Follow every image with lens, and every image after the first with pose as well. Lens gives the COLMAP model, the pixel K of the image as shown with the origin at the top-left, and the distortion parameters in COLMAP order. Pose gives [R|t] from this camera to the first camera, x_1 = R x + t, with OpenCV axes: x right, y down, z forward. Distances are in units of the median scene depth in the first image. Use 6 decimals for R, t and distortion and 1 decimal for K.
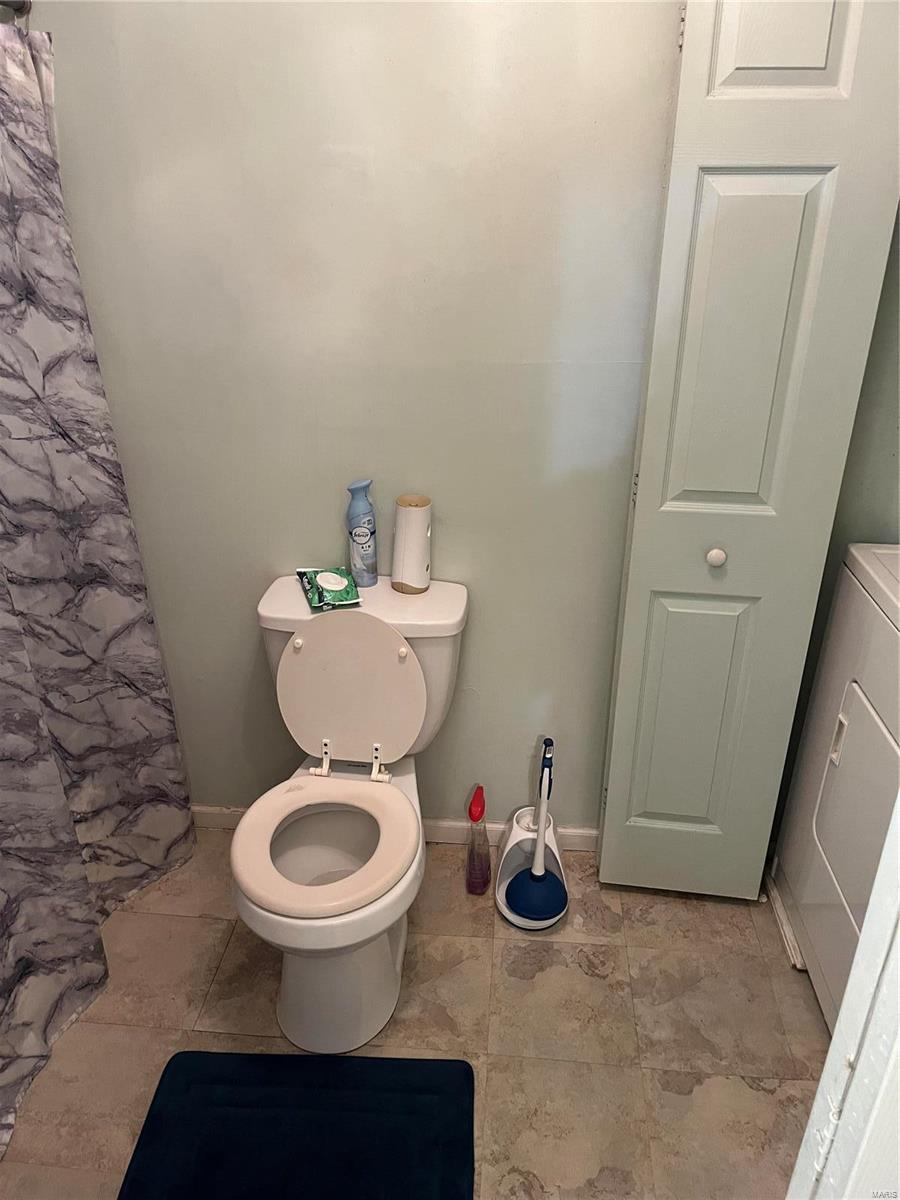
lens RADIAL K [[925.6, 0, 450.0], [0, 925.6, 600.0], [0, 0, 1]] dist [0.070963, -0.094551]
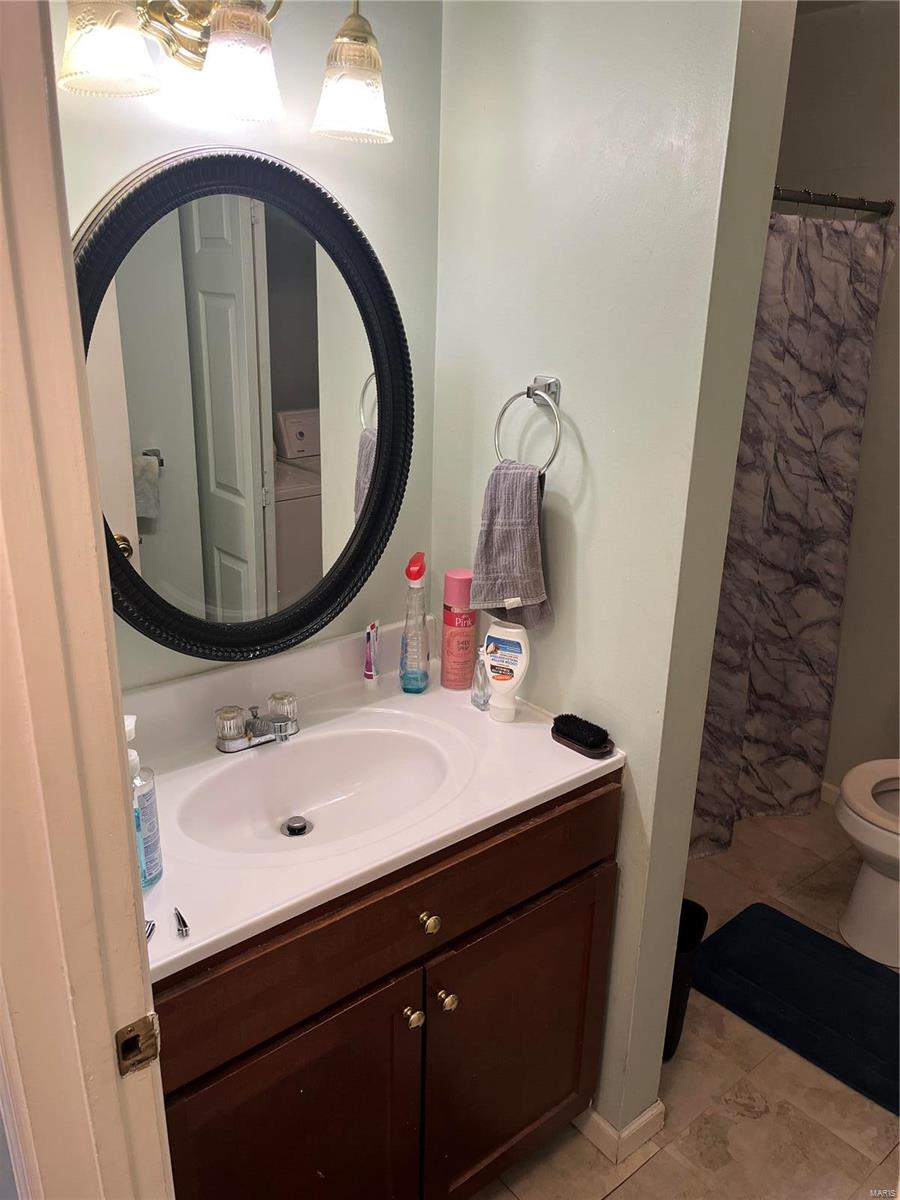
lens RADIAL K [[925.6, 0, 450.0], [0, 925.6, 600.0], [0, 0, 1]] dist [0.070963, -0.094551]
pose [[0.711972, 0.244086, -0.658421, 0.189714], [-0.322401, 0.946600, 0.002295, 0.189907], [0.623822, 0.210642, 0.752646, -0.447888]]
